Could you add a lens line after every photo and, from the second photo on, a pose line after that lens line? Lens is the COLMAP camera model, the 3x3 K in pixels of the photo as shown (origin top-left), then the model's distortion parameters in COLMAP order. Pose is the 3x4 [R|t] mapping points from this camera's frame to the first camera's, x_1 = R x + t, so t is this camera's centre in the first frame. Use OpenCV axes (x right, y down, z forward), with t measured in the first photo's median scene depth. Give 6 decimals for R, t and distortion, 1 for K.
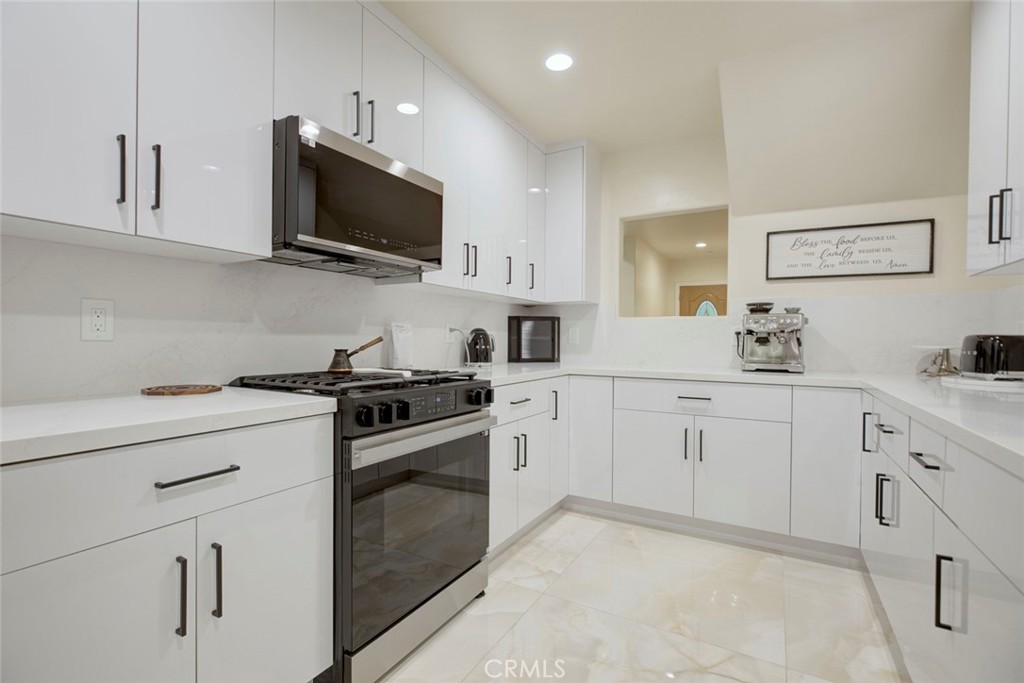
lens RADIAL K [[474.1, 0, 506.4], [0, 474.1, 341.1], [0, 0, 1]] dist [-0.000072, -0.001651]
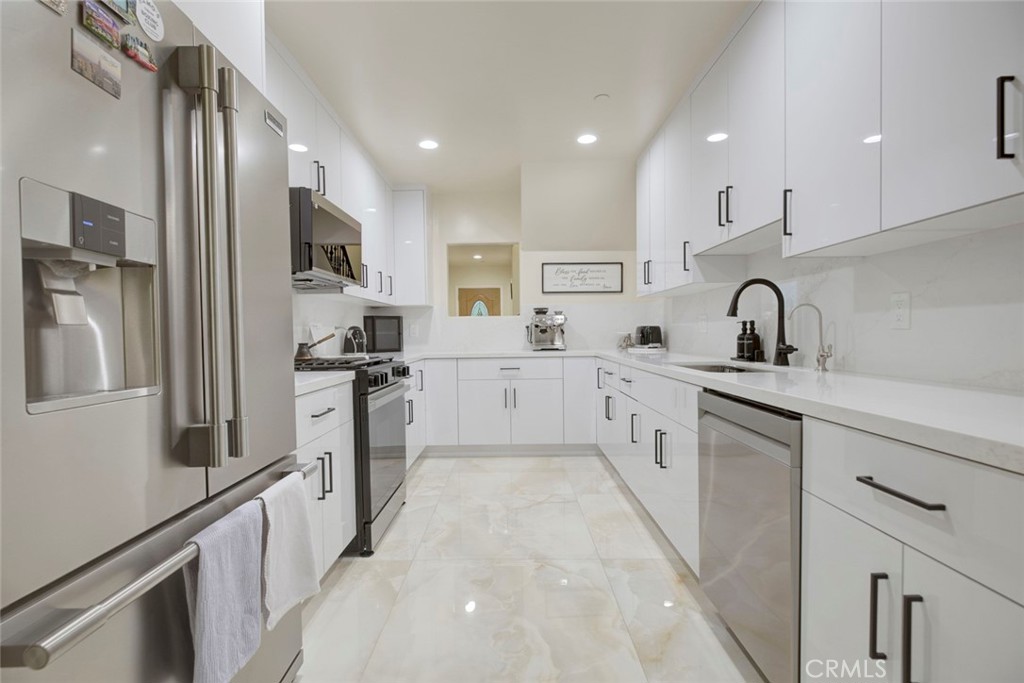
lens RADIAL K [[474.1, 0, 515.0], [0, 474.1, 340.7], [0, 0, 1]] dist [-0.000072, -0.001651]
pose [[0.865345, -0.029842, 0.500287, -0.378402], [0.024692, 0.999552, 0.016913, 0.001348], [-0.500568, -0.002282, 0.865694, -0.375167]]
